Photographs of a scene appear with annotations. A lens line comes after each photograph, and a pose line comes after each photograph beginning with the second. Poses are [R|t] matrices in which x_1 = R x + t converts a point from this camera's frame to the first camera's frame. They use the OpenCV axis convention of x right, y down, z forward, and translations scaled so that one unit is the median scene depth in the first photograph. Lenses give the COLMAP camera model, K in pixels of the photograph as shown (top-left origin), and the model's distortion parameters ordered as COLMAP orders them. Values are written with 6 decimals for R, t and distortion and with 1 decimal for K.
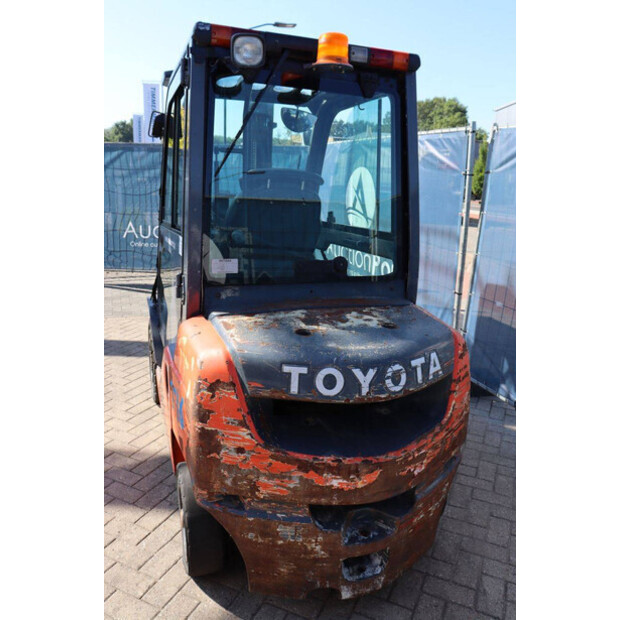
lens RADIAL K [[518.1, 0, 318.8], [0, 518.1, 306.3], [0, 0, 1]] dist [-0.142983, 0.112457]
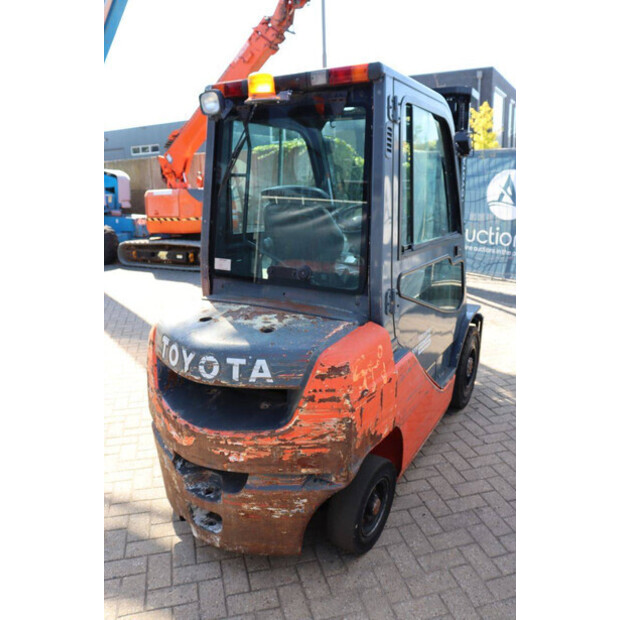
lens RADIAL K [[518.1, 0, 310.8], [0, 518.1, 308.5], [0, 0, 1]] dist [-0.142983, 0.112457]
pose [[0.606484, 0.156972, -0.779446, 1.115736], [-0.155318, 0.984821, 0.077480, -0.114223], [0.779778, 0.074072, 0.621659, 0.406683]]
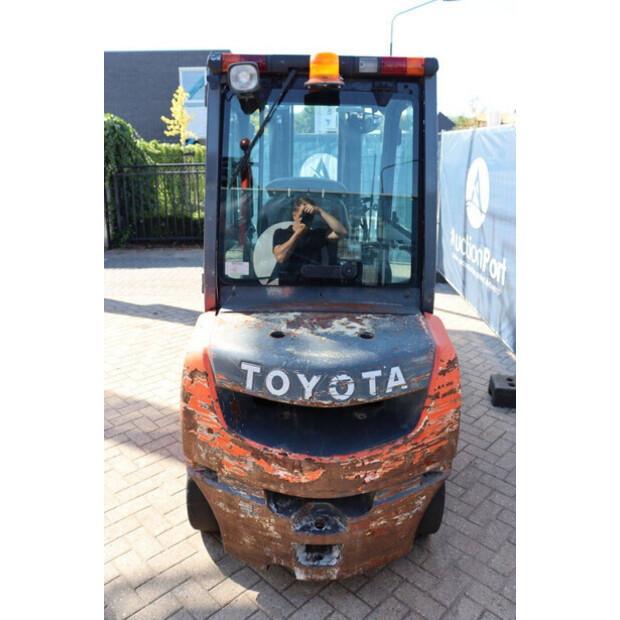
lens RADIAL K [[518.1, 0, 312.4], [0, 518.1, 310.1], [0, 0, 1]] dist [-0.142983, 0.112457]
pose [[0.932485, 0.078412, -0.352595, 0.422492], [-0.061958, 0.996408, 0.057729, -0.069707], [0.355855, -0.031986, 0.933994, -0.000131]]
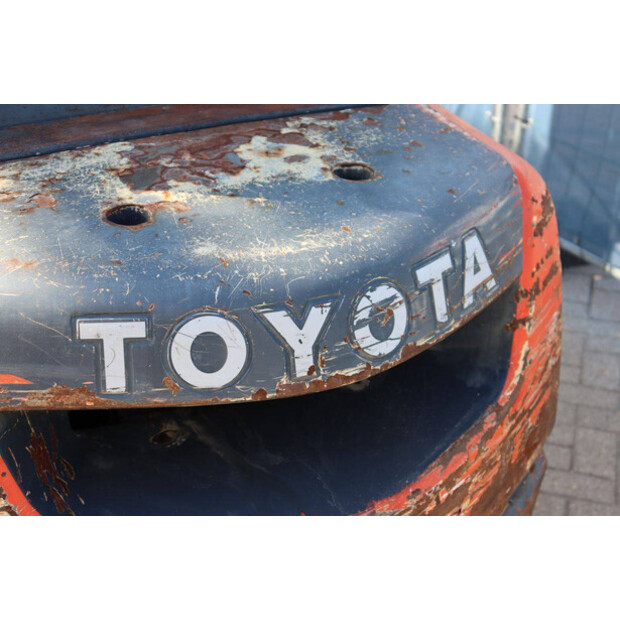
lens RADIAL K [[1105.9, 0, 321.7], [0, 1105.9, 312.6], [0, 0, 1]] dist [0.187949, 0.000000]
pose [[0.990261, -0.097707, 0.099176, 0.022748], [0.072182, 0.969464, 0.234371, -0.059688], [-0.119047, -0.224929, 0.967075, 0.192511]]
